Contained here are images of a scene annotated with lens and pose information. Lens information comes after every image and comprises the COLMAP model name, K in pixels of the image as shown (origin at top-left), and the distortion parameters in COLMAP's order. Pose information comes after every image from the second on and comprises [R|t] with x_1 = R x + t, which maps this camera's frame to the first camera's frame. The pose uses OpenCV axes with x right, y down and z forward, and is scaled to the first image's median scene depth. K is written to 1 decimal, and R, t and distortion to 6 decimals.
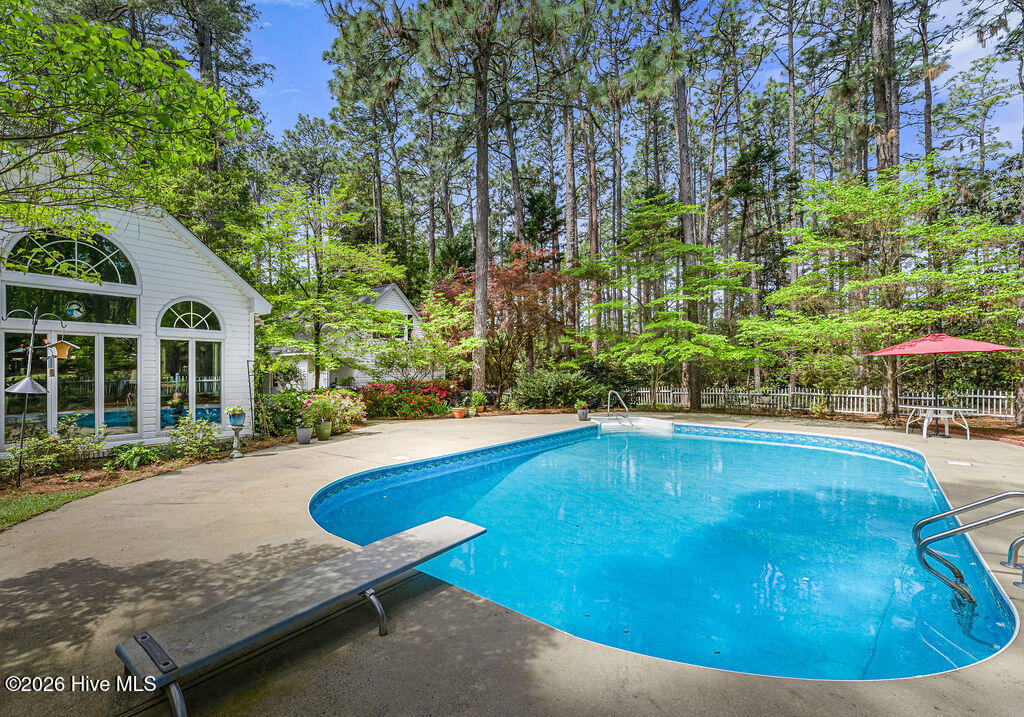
lens RADIAL K [[469.8, 0, 439.4], [0, 469.8, 367.7], [0, 0, 1]] dist [-0.003055, -0.000016]
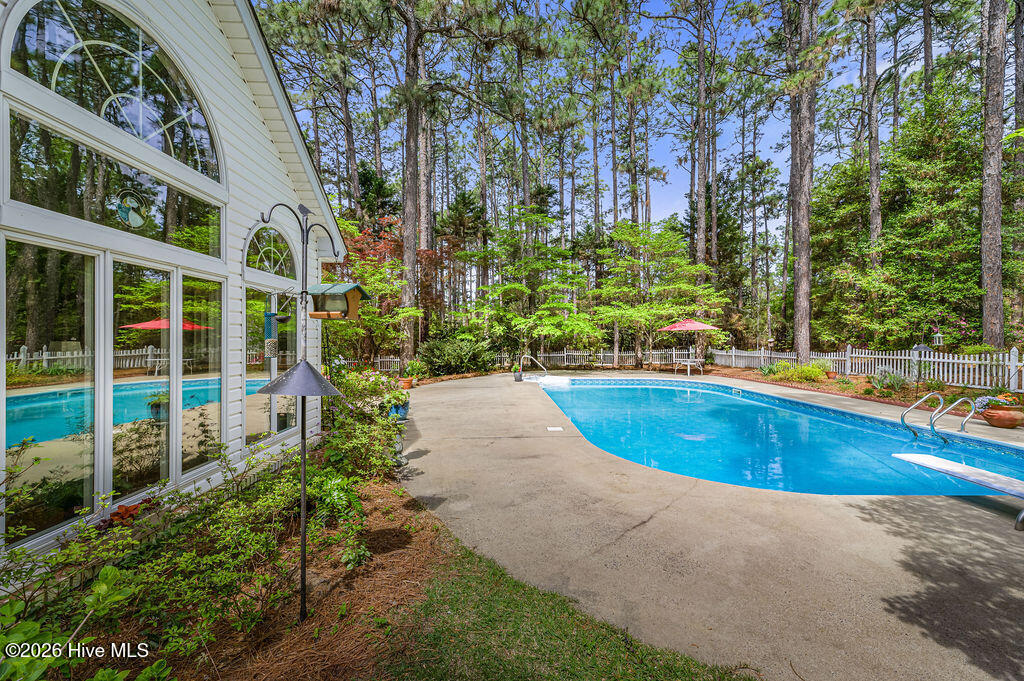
lens RADIAL K [[413.4, 0, 508.2], [0, 413.4, 339.6], [0, 0, 1]] dist [-0.002117, 0.000209]
pose [[0.724299, 0.004240, 0.689473, -0.385540], [-0.010049, 0.999940, 0.004408, -0.000754], [-0.689413, -0.010121, 0.724298, 0.222407]]
